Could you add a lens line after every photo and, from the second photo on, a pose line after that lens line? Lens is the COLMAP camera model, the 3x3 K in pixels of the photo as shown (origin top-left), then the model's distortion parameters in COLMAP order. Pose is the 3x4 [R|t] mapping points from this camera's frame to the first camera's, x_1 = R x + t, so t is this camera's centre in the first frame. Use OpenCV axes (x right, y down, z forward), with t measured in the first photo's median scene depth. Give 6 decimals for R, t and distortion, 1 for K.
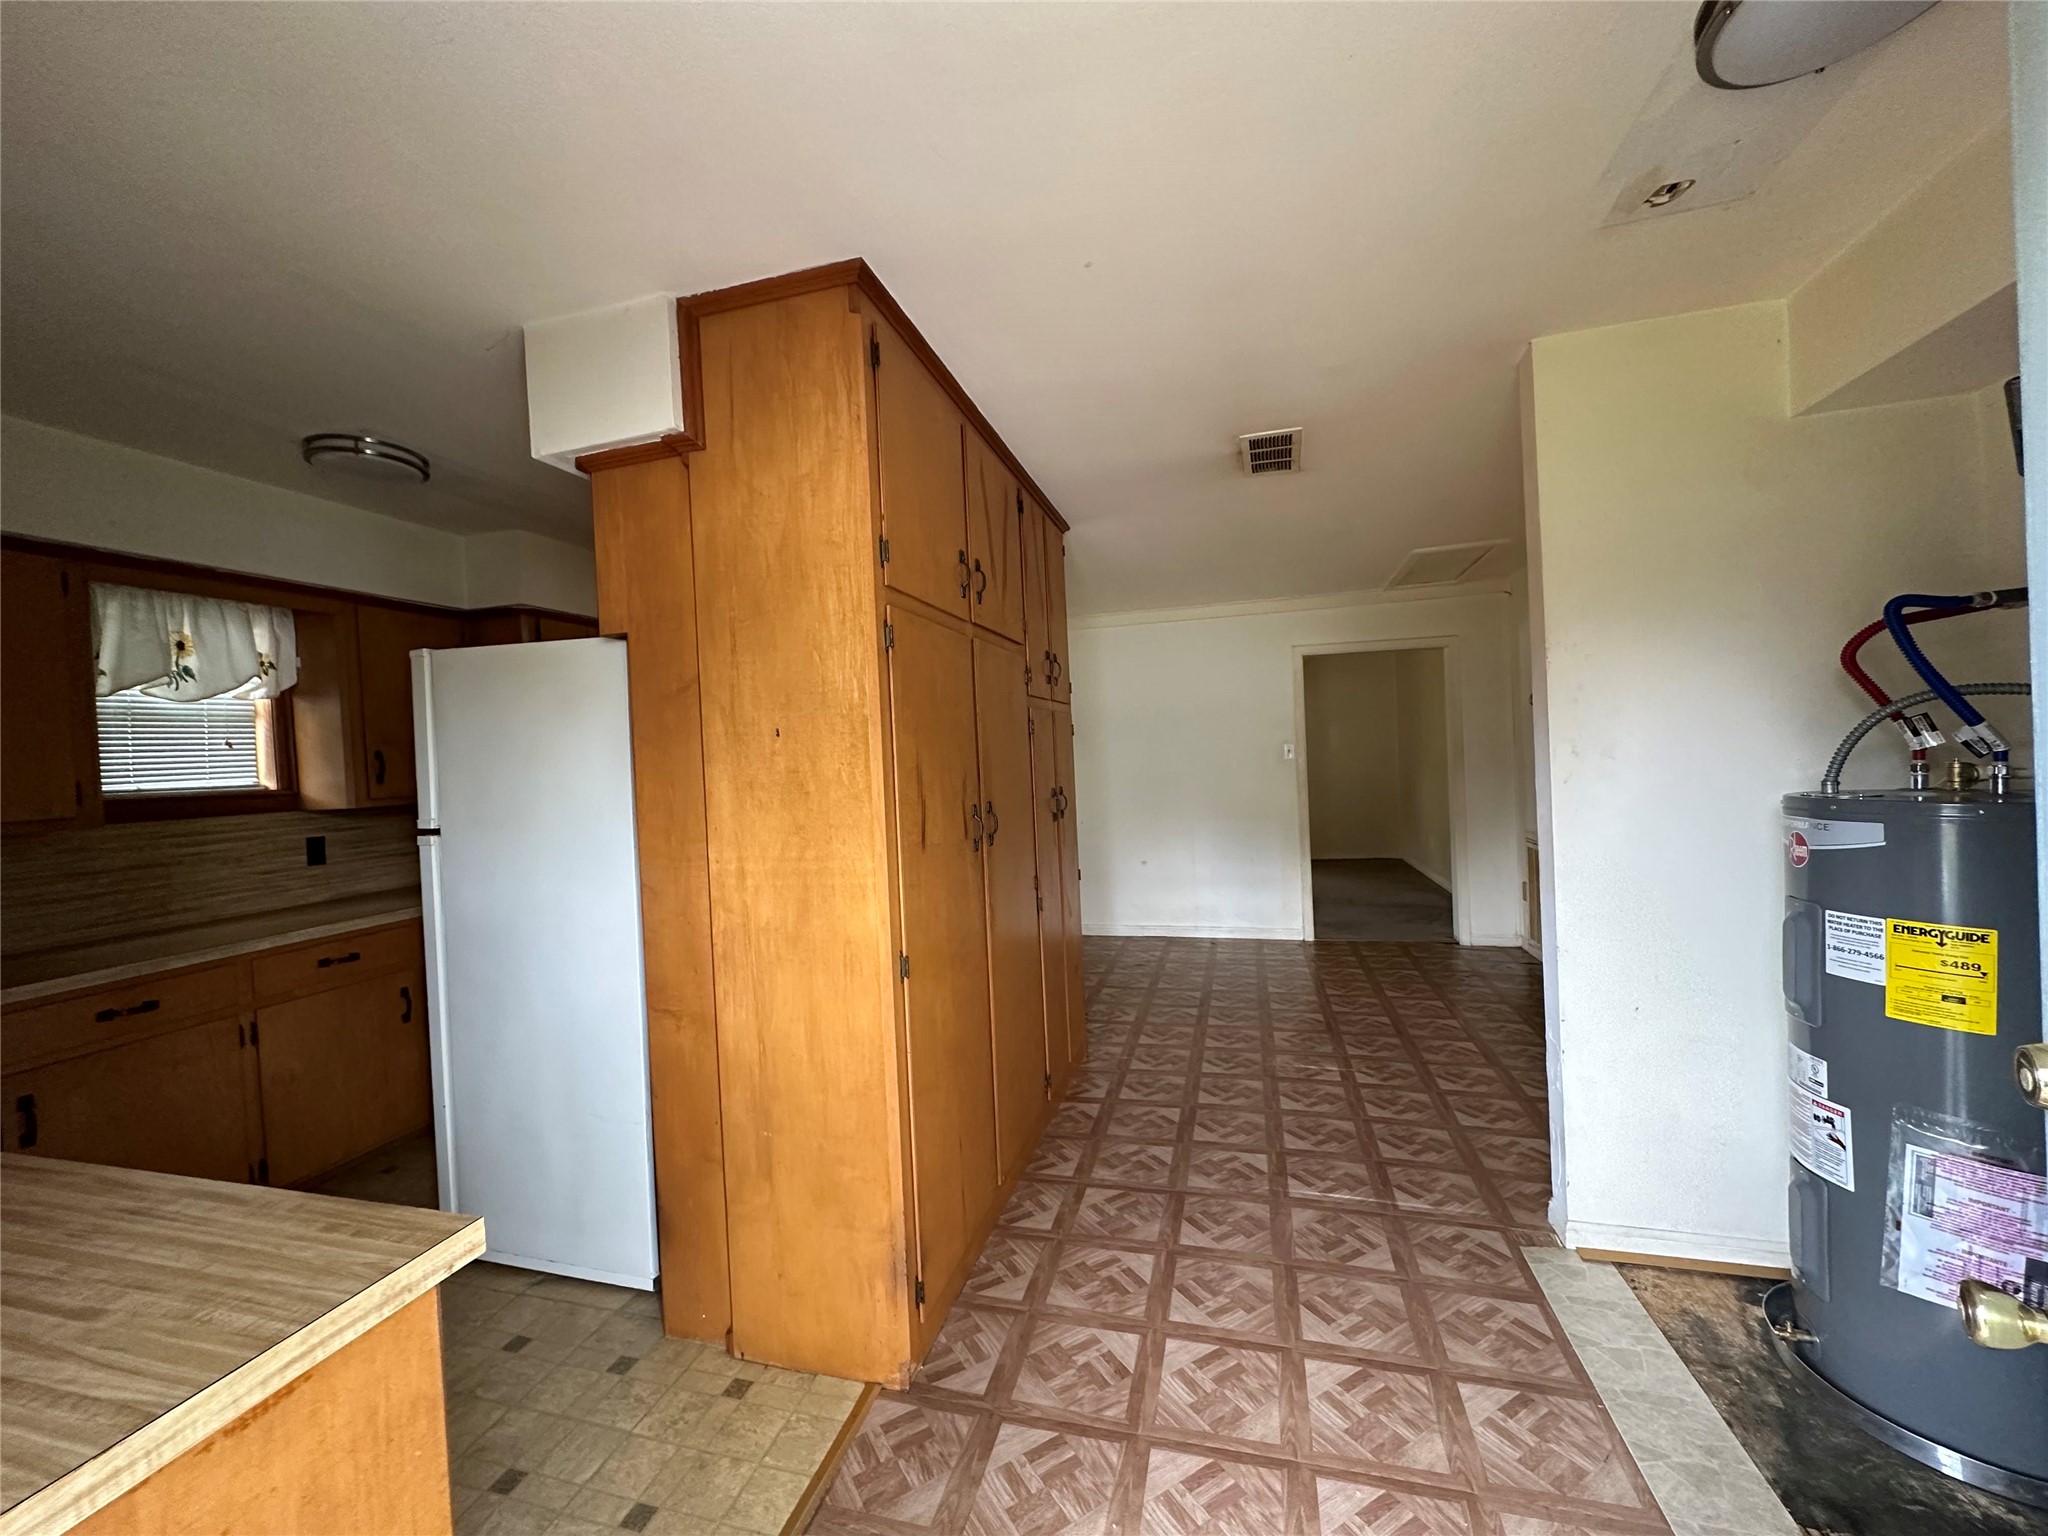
lens RADIAL K [[806.5, 0, 1024.0], [0, 806.5, 768.0], [0, 0, 1]] dist [-0.001875, -0.000300]
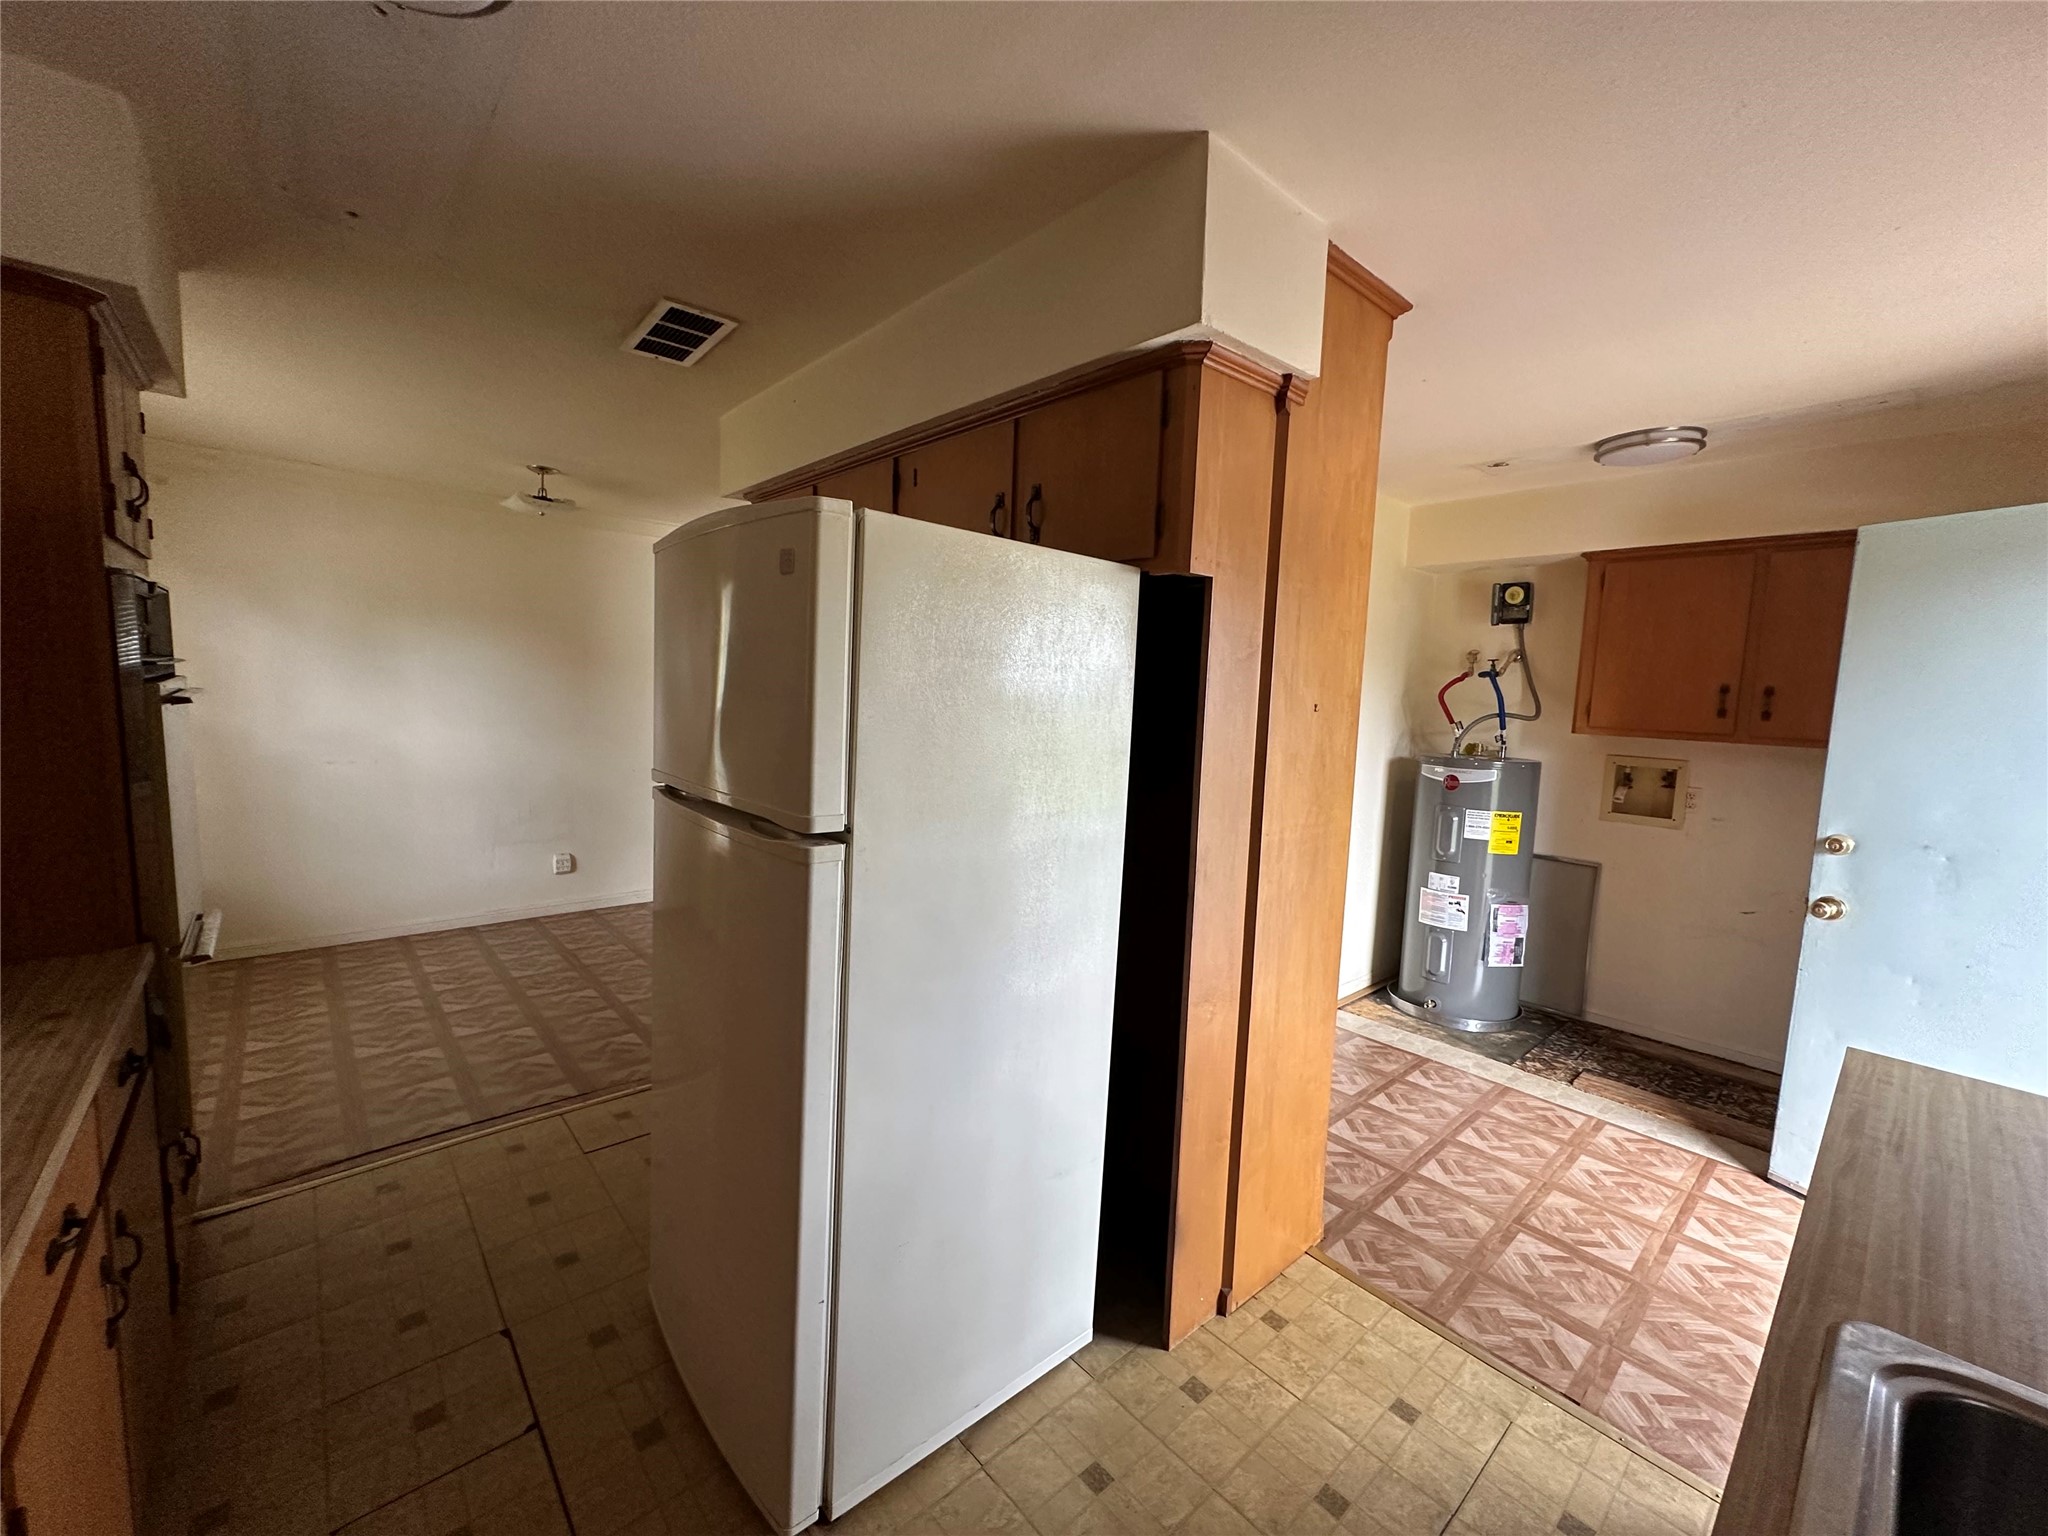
lens RADIAL K [[821.6, 0, 1024.0], [0, 821.6, 768.0], [0, 0, 1]] dist [0.014983, -0.000083]
pose [[0.539089, -0.023230, 0.841928, -1.406850], [-0.050618, 0.996919, 0.059917, -0.011614], [-0.840726, -0.074918, 0.536252, 0.723827]]
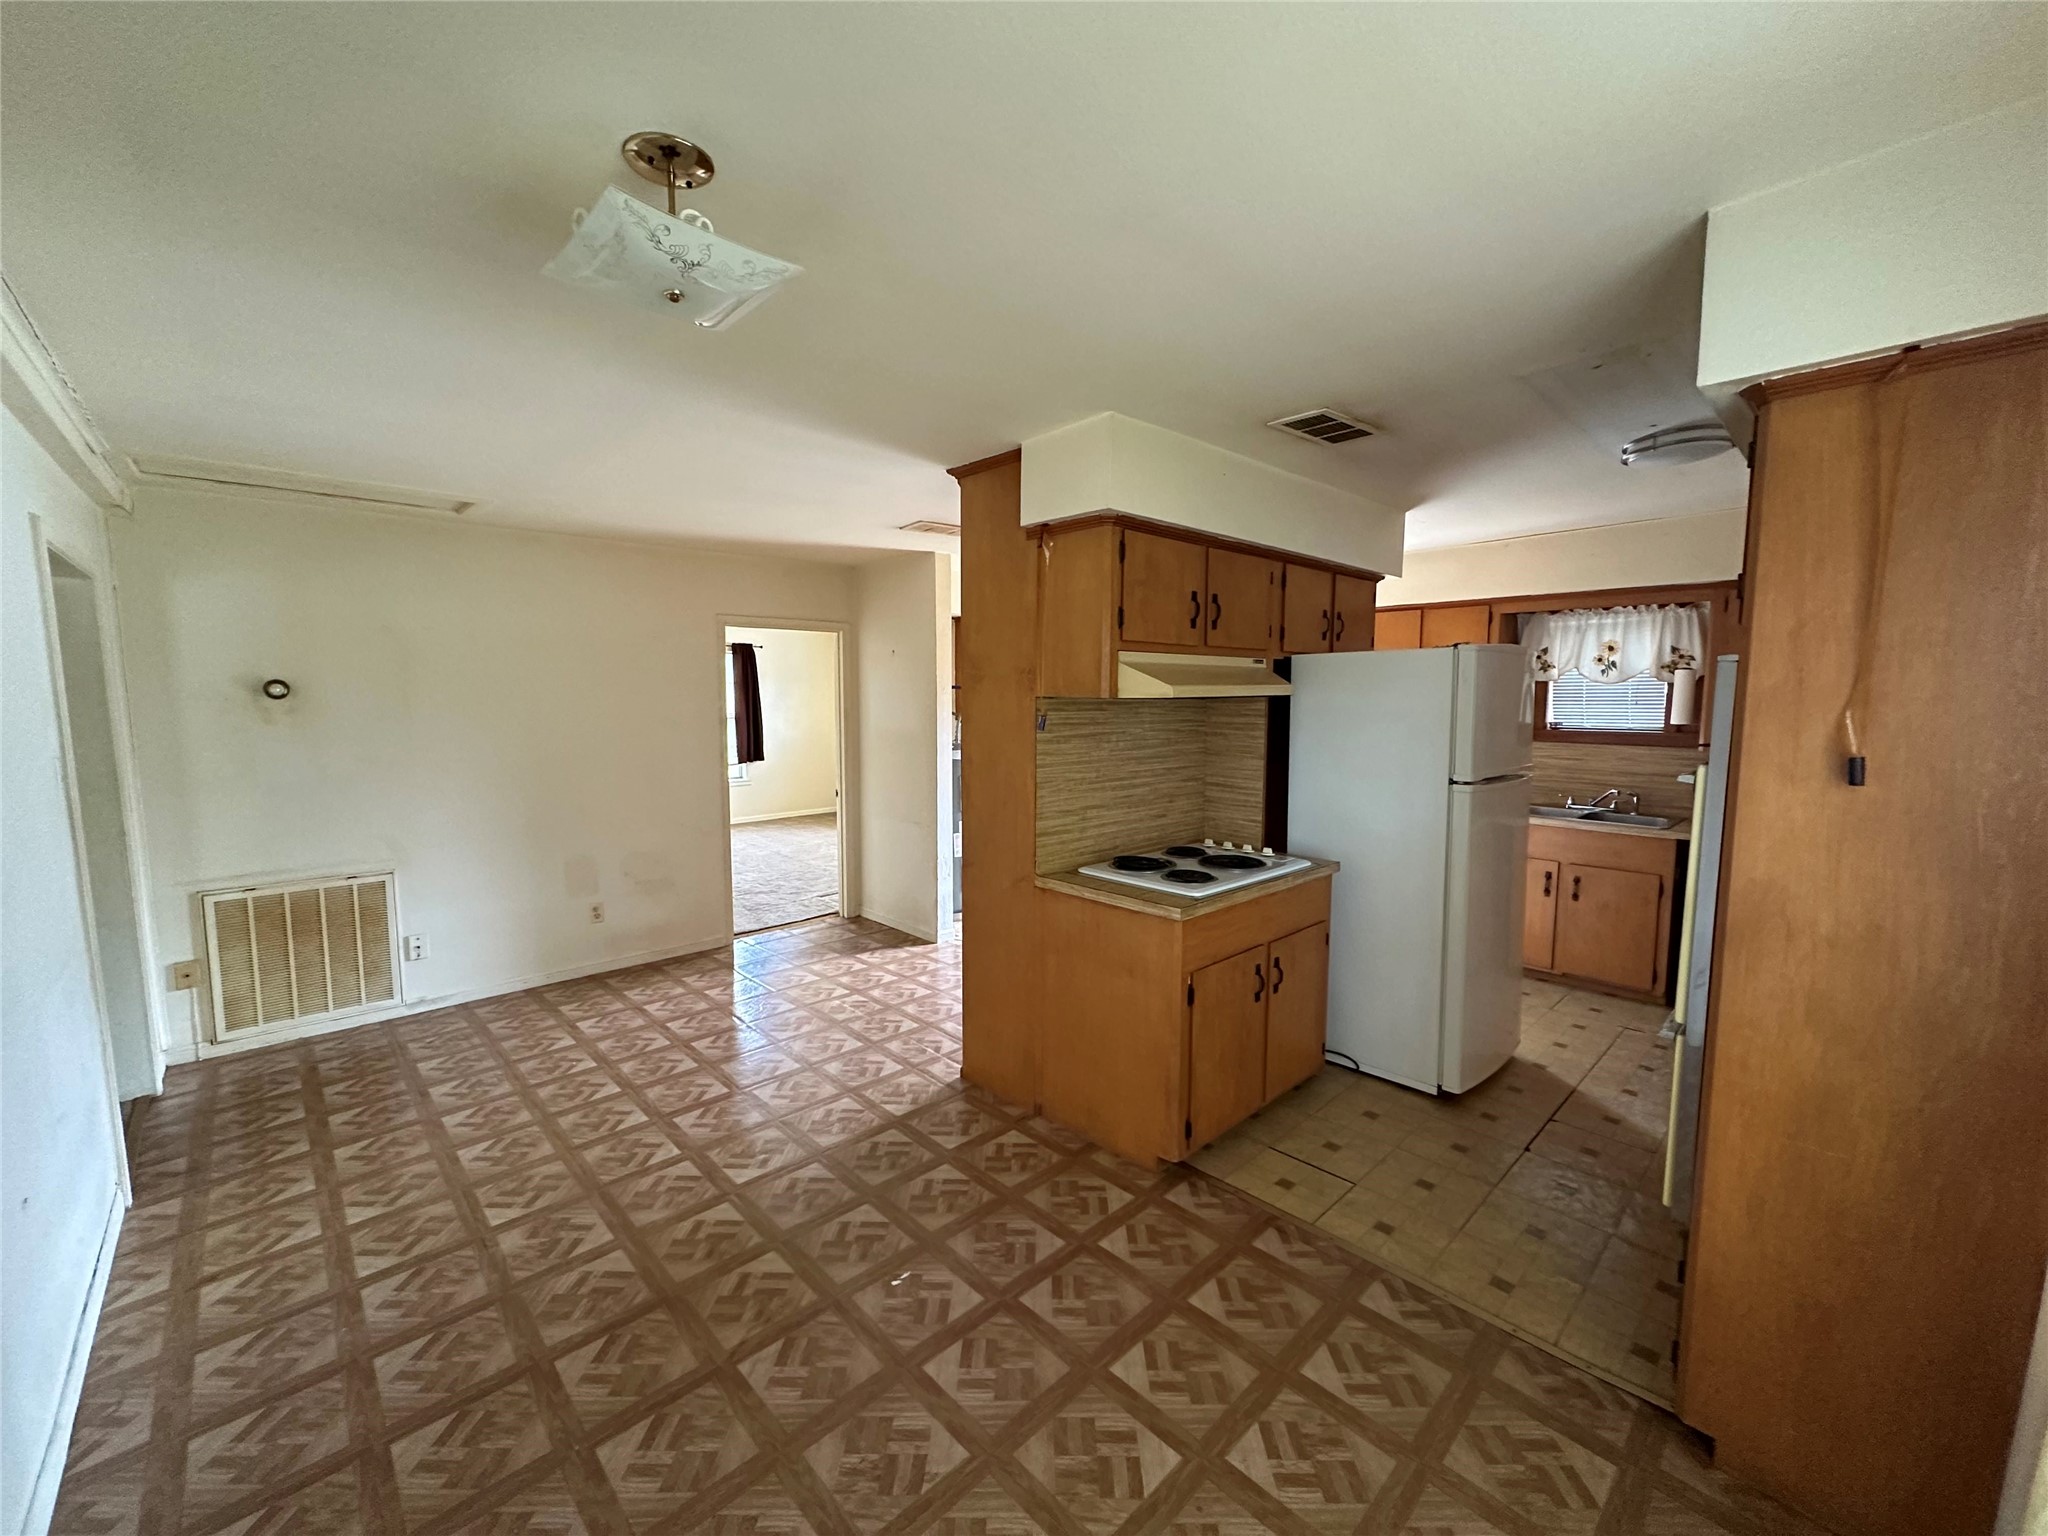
lens RADIAL K [[814.8, 0, 1002.7], [0, 814.8, 749.5], [0, 0, 1]] dist [0.001191, 0.000260]
pose [[-0.849470, 0.015026, 0.527424, -0.893423], [0.051652, 0.997161, 0.054783, -0.107071], [-0.525103, 0.073779, -0.847834, 3.481521]]
